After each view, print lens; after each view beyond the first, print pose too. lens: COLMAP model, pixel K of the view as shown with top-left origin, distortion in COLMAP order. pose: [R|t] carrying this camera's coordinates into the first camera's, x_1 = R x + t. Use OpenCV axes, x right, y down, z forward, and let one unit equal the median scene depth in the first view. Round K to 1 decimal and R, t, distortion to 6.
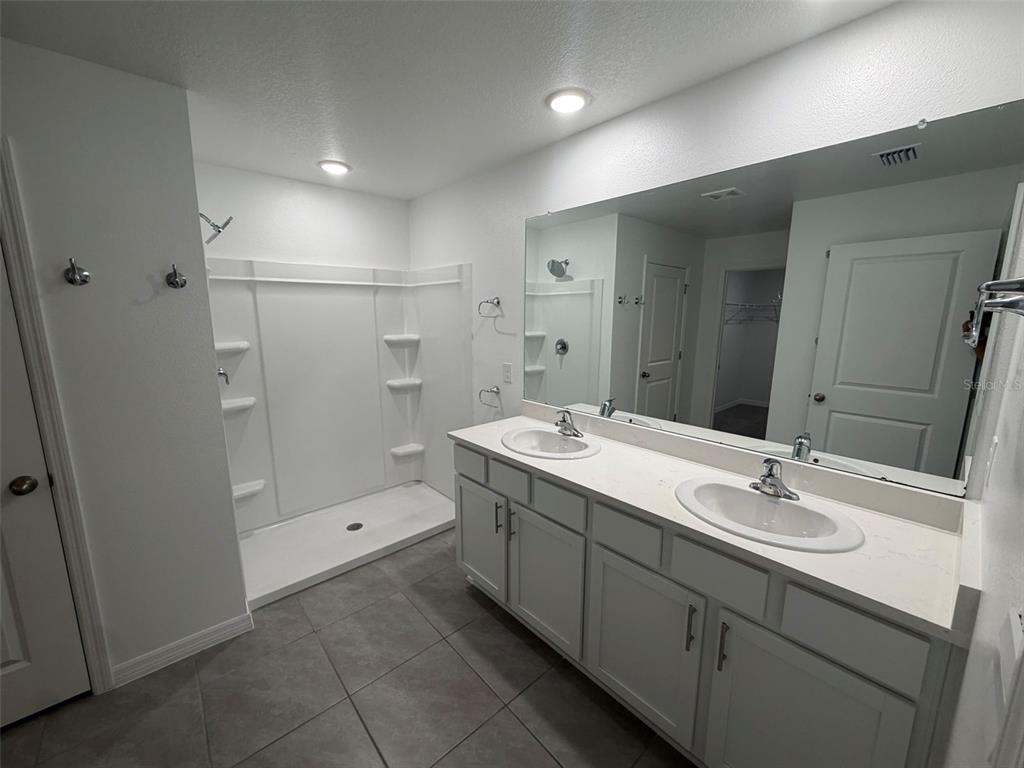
lens RADIAL K [[407.7, 0, 510.4], [0, 407.7, 383.4], [0, 0, 1]] dist [-0.001026, -0.000190]
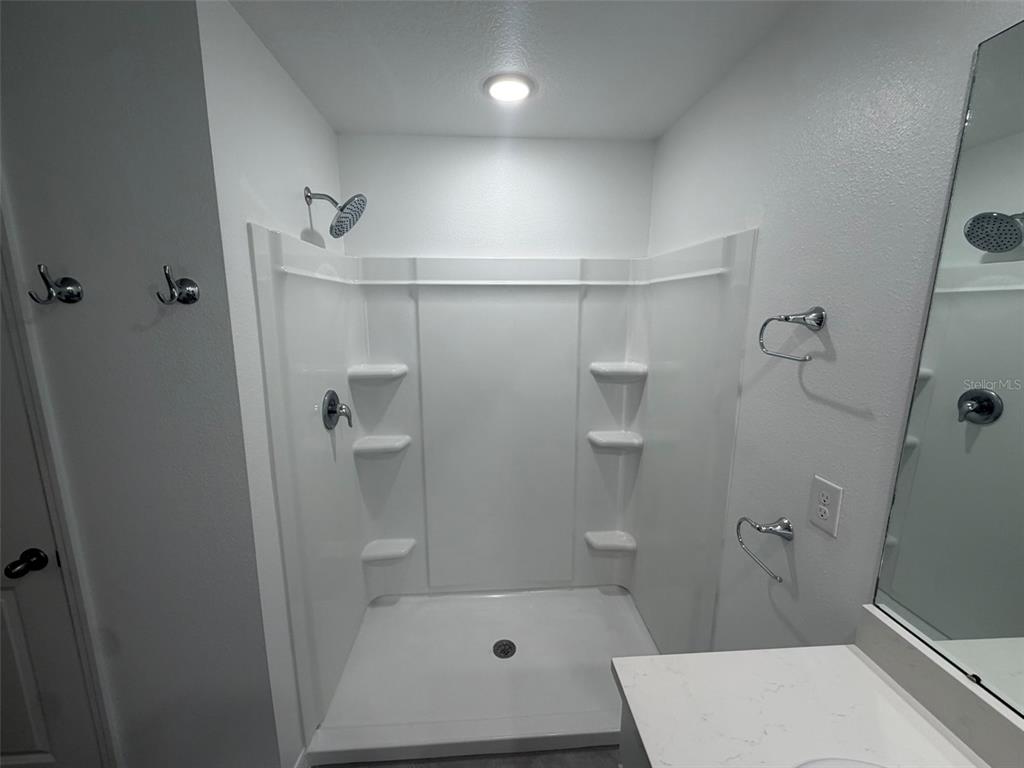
lens RADIAL K [[407.7, 0, 510.9], [0, 407.7, 383.1], [0, 0, 1]] dist [-0.001026, -0.000190]
pose [[0.787763, 0.113585, -0.605415, -0.018298], [-0.109725, 0.993008, 0.043530, -0.113621], [0.606127, 0.032138, 0.794718, 0.470701]]
